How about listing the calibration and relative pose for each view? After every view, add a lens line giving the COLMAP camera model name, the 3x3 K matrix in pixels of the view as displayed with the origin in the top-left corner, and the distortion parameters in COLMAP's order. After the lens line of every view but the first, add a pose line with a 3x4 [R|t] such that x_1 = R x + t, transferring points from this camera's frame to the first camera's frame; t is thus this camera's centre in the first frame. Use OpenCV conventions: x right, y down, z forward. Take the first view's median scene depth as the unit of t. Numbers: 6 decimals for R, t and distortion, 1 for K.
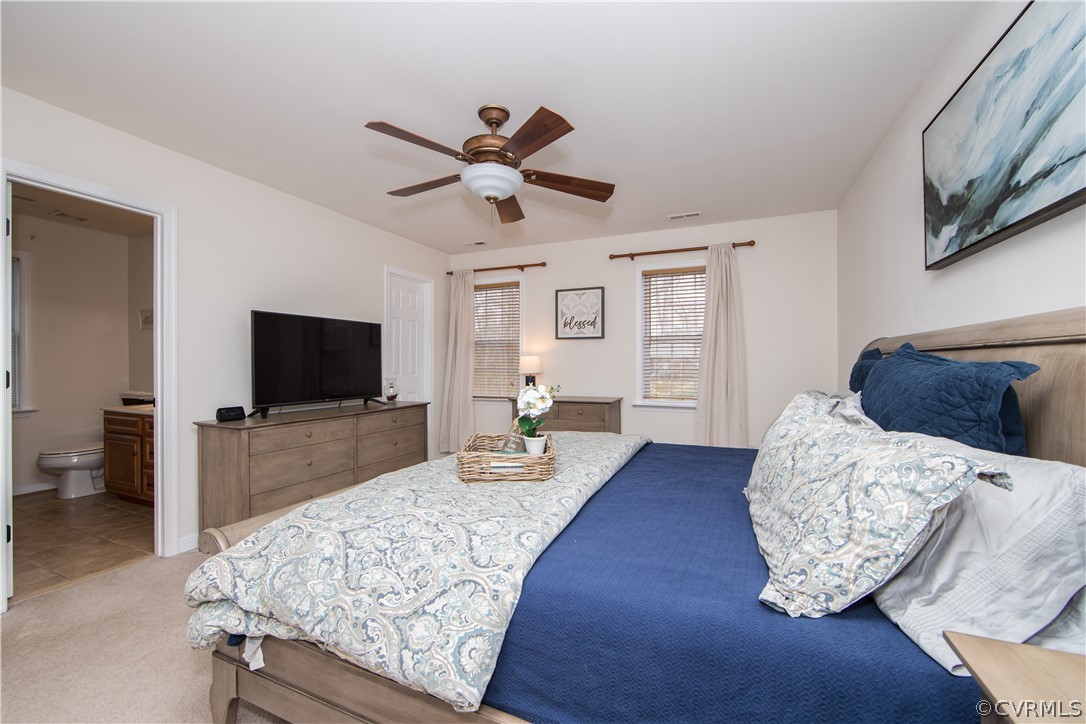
lens RADIAL K [[432.4, 0, 541.5], [0, 432.4, 364.3], [0, 0, 1]] dist [0.000658, 0.000088]
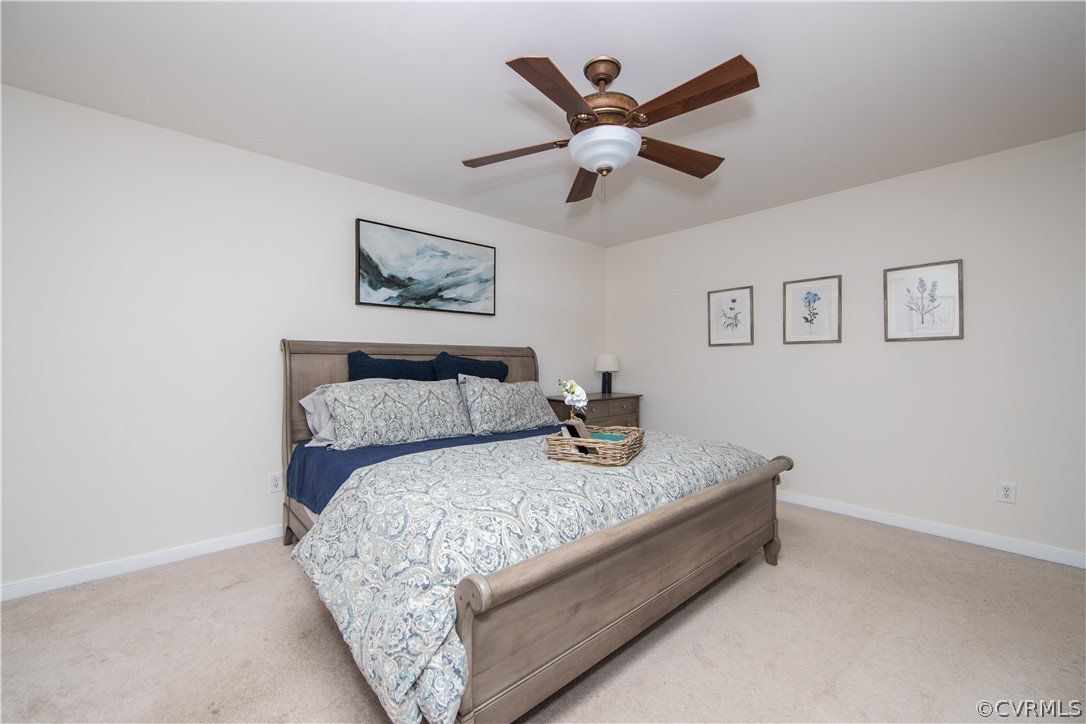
lens RADIAL K [[432.4, 0, 548.1], [0, 432.4, 360.6], [0, 0, 1]] dist [0.000658, 0.000088]
pose [[-0.912828, 0.004909, 0.408316, -0.182471], [0.002801, 0.999979, -0.005762, 0.003296], [-0.408336, -0.004116, -0.912823, 0.924927]]
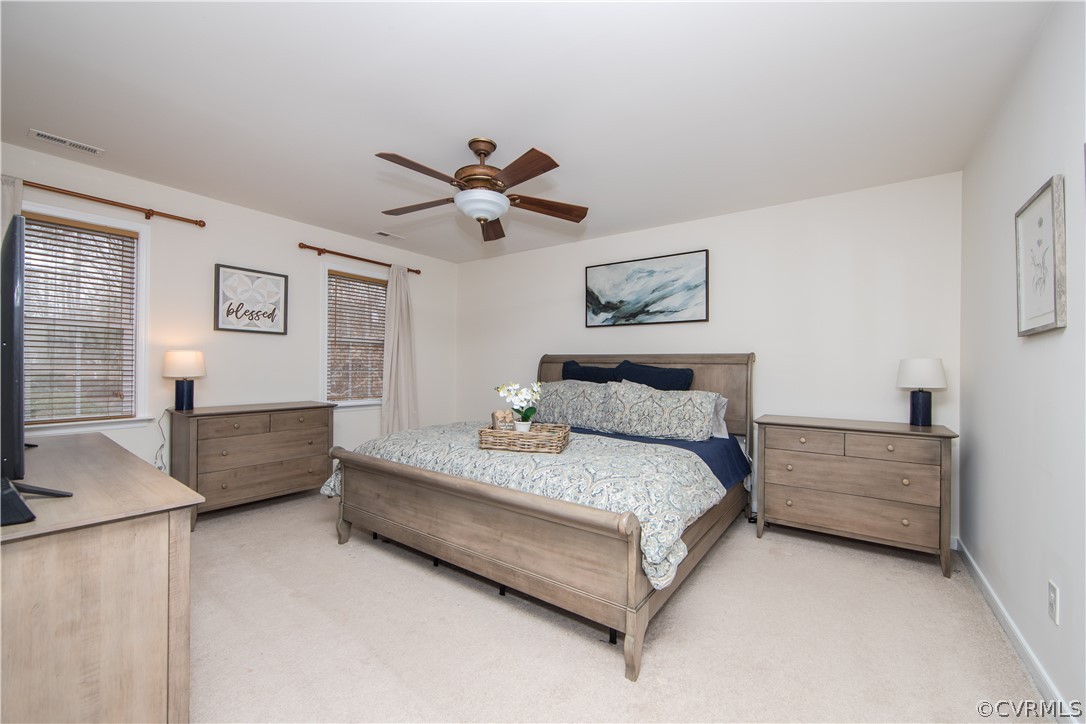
lens RADIAL K [[432.4, 0, 547.1], [0, 432.4, 363.2], [0, 0, 1]] dist [0.000658, 0.000088]
pose [[0.208643, 0.008291, 0.977957, -0.599478], [-0.011362, 0.999917, -0.006053, -0.003381], [-0.977926, -0.009849, 0.208720, 0.302704]]
